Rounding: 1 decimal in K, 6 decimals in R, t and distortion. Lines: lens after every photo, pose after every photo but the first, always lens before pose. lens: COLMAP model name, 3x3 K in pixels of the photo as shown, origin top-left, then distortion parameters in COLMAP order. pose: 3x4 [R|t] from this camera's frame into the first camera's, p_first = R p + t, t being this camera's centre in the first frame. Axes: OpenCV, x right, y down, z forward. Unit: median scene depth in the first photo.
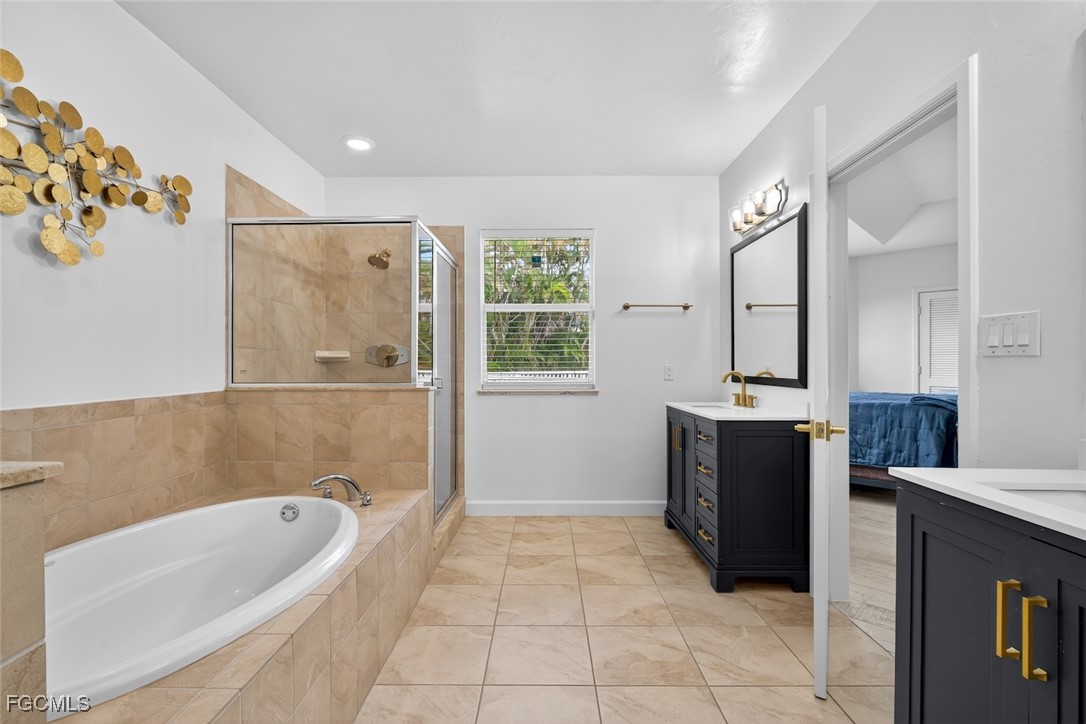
lens RADIAL K [[499.7, 0, 542.4], [0, 499.7, 355.3], [0, 0, 1]] dist [0.021672, -0.008722]
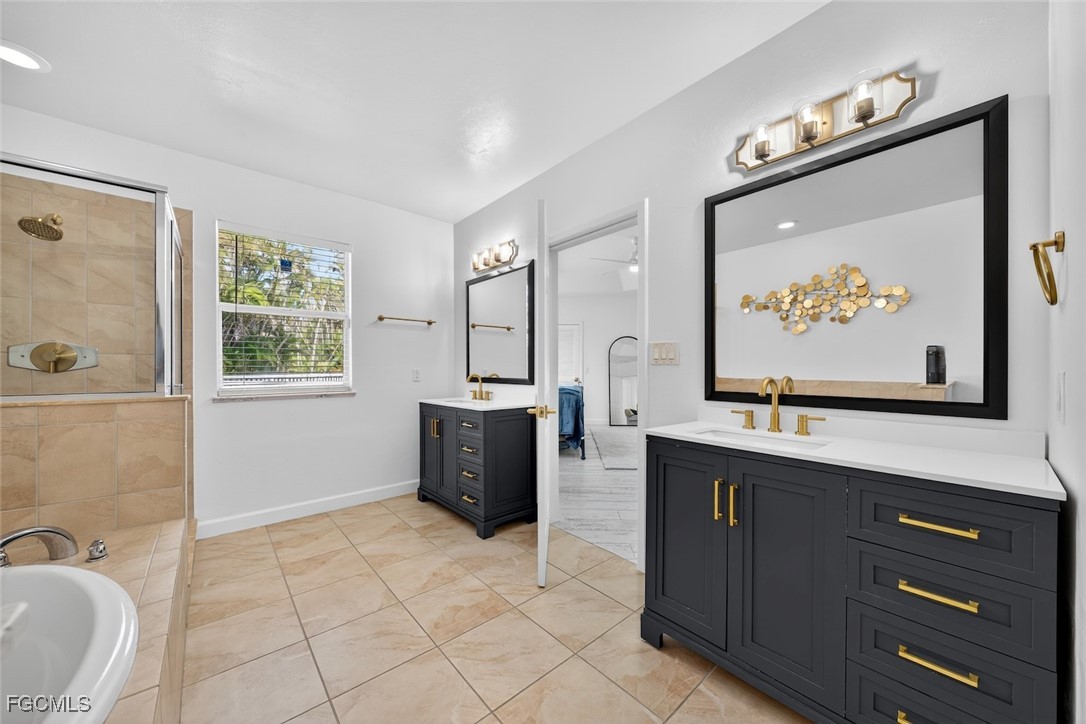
lens RADIAL K [[390.7, 0, 543.0], [0, 390.7, 362.0], [0, 0, 1]] dist [-0.000417, -0.000022]
pose [[0.750738, 0.011000, 0.660508, -0.185159], [-0.012487, 0.999919, -0.002459, 0.000917], [-0.660482, -0.006402, 0.750815, 0.100025]]
